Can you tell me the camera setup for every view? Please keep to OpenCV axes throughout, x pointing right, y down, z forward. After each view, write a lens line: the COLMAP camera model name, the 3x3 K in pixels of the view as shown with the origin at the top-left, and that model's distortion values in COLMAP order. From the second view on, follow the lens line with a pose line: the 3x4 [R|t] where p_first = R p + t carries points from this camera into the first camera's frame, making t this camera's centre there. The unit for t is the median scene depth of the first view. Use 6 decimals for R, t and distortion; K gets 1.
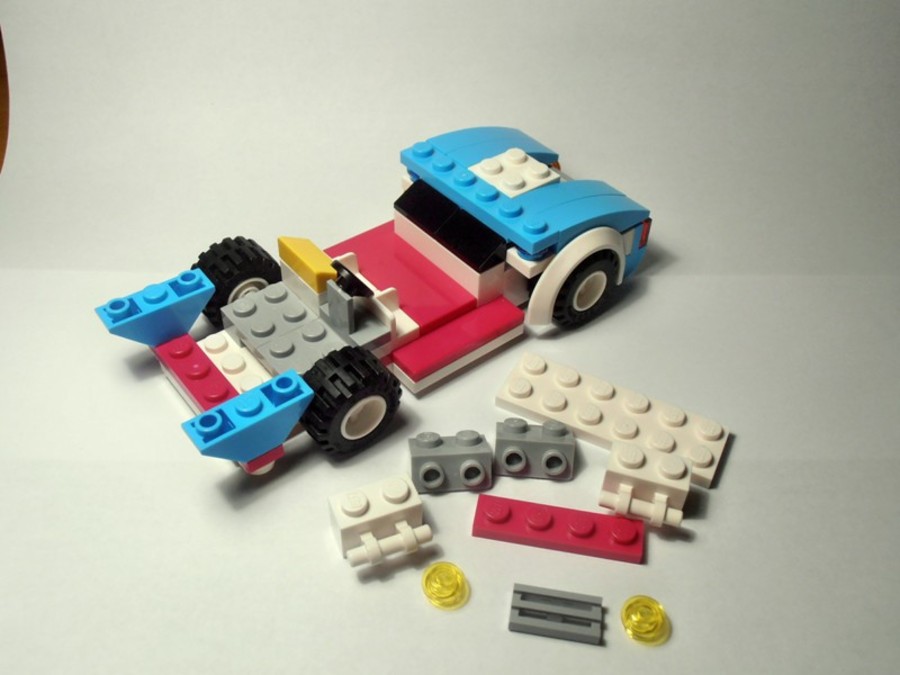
lens RADIAL K [[894.9, 0, 445.8], [0, 894.9, 333.7], [0, 0, 1]] dist [-0.043142, 0.000000]
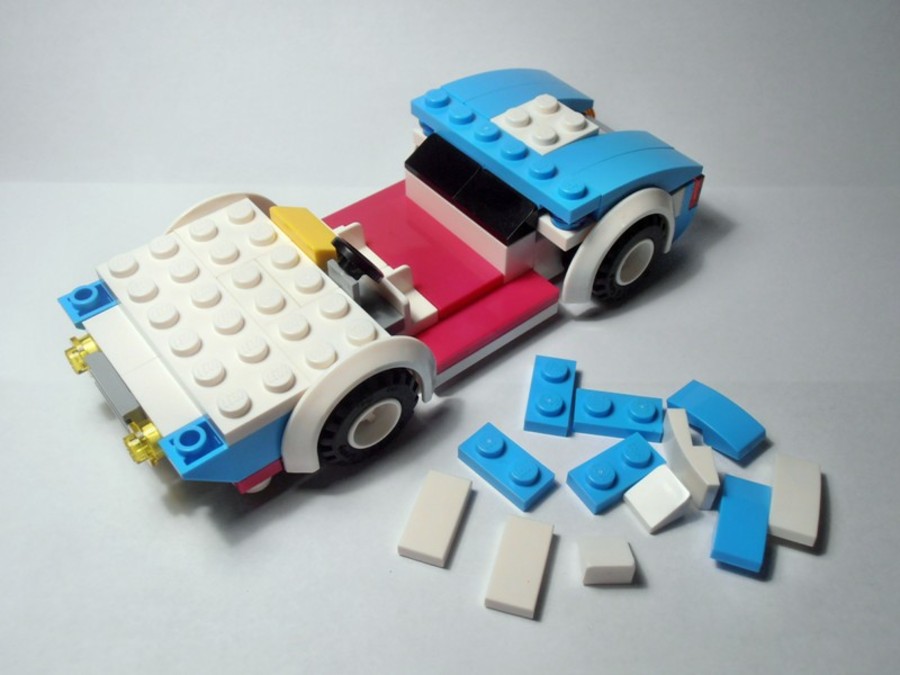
lens RADIAL K [[894.9, 0, 455.1], [0, 894.9, 333.8], [0, 0, 1]] dist [-0.043142, 0.000000]
pose [[0.999841, -0.017314, -0.004202, -0.009327], [0.017562, 0.997480, 0.068747, -0.042892], [0.003001, -0.068809, 0.997625, 0.142863]]
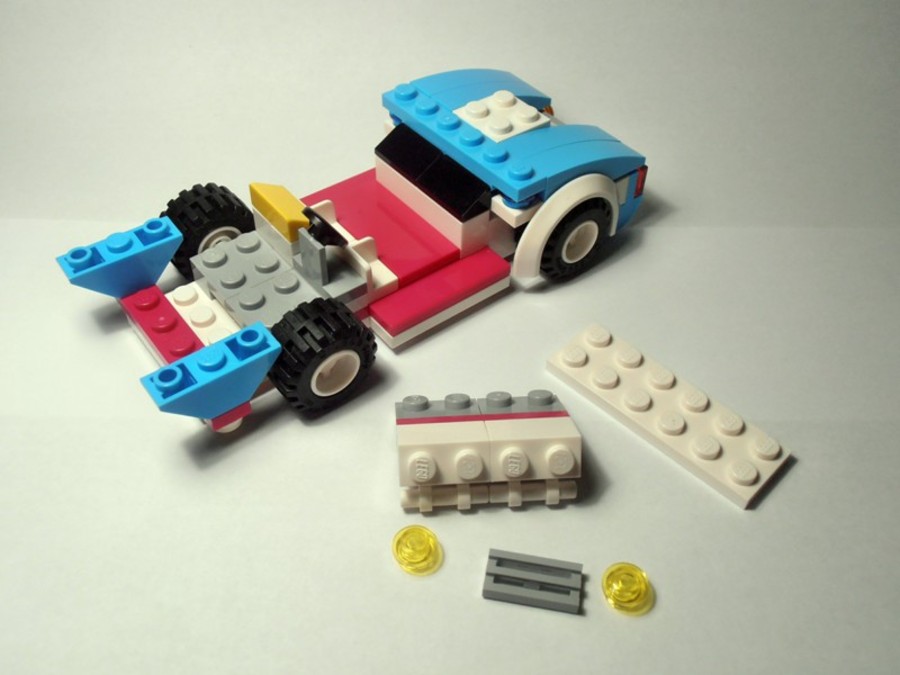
lens RADIAL K [[894.9, 0, 445.4], [0, 894.9, 332.9], [0, 0, 1]] dist [-0.043142, 0.000000]
pose [[0.999895, 0.004874, -0.013658, 0.032969], [-0.004286, 0.999076, 0.042764, 0.008936], [0.013854, -0.042701, 0.998992, 0.050165]]
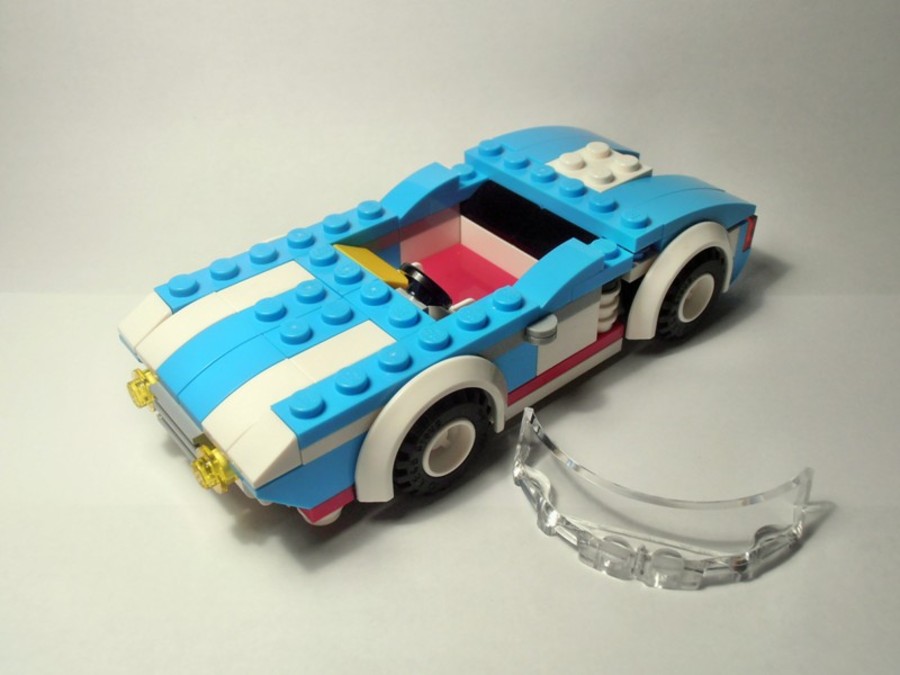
lens RADIAL K [[894.9, 0, 452.5], [0, 894.9, 335.5], [0, 0, 1]] dist [-0.043142, 0.000000]
pose [[0.999186, -0.040174, -0.003591, -0.072305], [0.039732, 0.995690, -0.083807, 0.051887], [0.006942, 0.083597, 0.996475, 0.158012]]
